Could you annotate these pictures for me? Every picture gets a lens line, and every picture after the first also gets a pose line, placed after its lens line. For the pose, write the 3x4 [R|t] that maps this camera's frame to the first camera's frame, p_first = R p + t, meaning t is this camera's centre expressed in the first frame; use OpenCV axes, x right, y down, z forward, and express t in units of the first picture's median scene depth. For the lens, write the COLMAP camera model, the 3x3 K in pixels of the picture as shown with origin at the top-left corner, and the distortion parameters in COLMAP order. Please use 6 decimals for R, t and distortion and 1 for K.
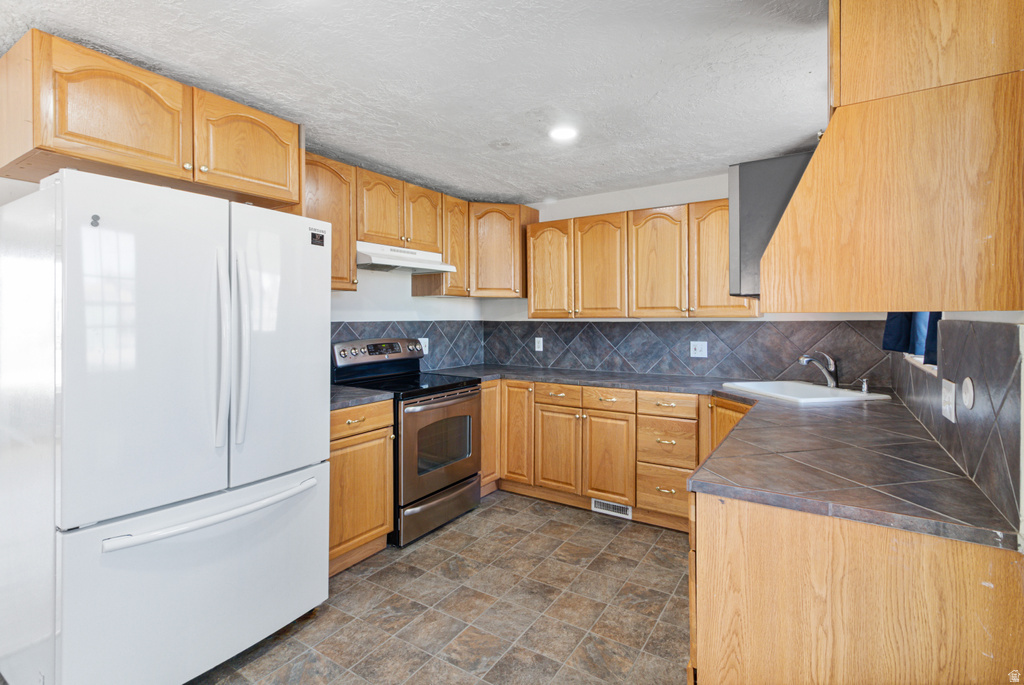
lens RADIAL K [[489.7, 0, 512.9], [0, 489.7, 321.9], [0, 0, 1]] dist [0.001320, 0.000279]
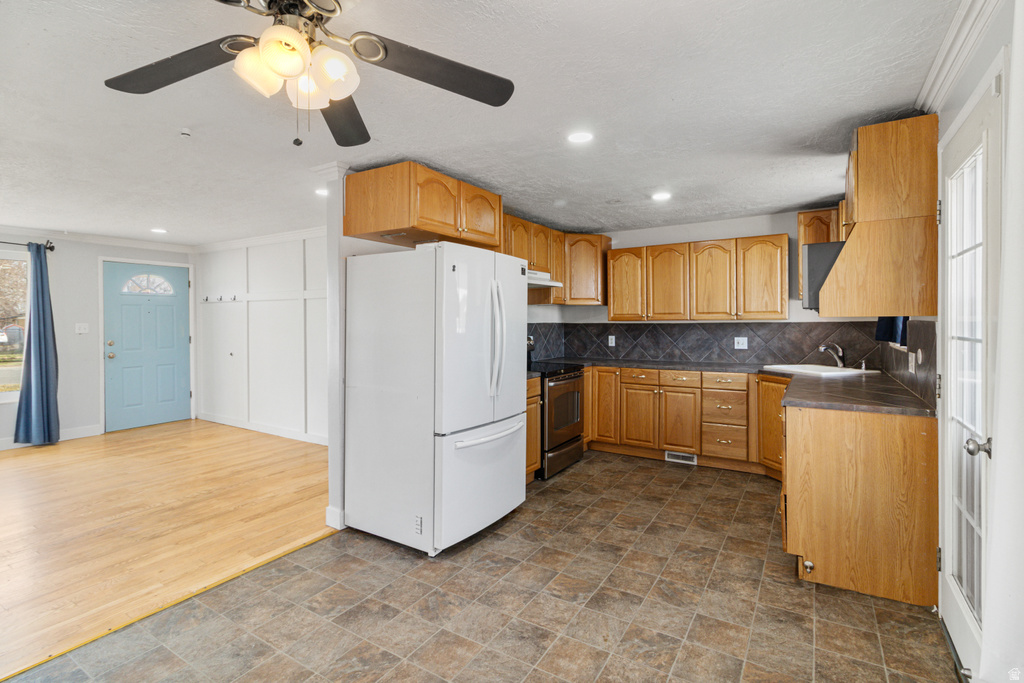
lens RADIAL K [[482.8, 0, 516.1], [0, 482.8, 323.2], [0, 0, 1]] dist [0.002215, 0.000515]
pose [[0.999899, -0.003216, 0.013851, -0.321529], [0.003271, 0.999987, -0.003940, 0.004280], [-0.013838, 0.003985, 0.999896, -0.409888]]
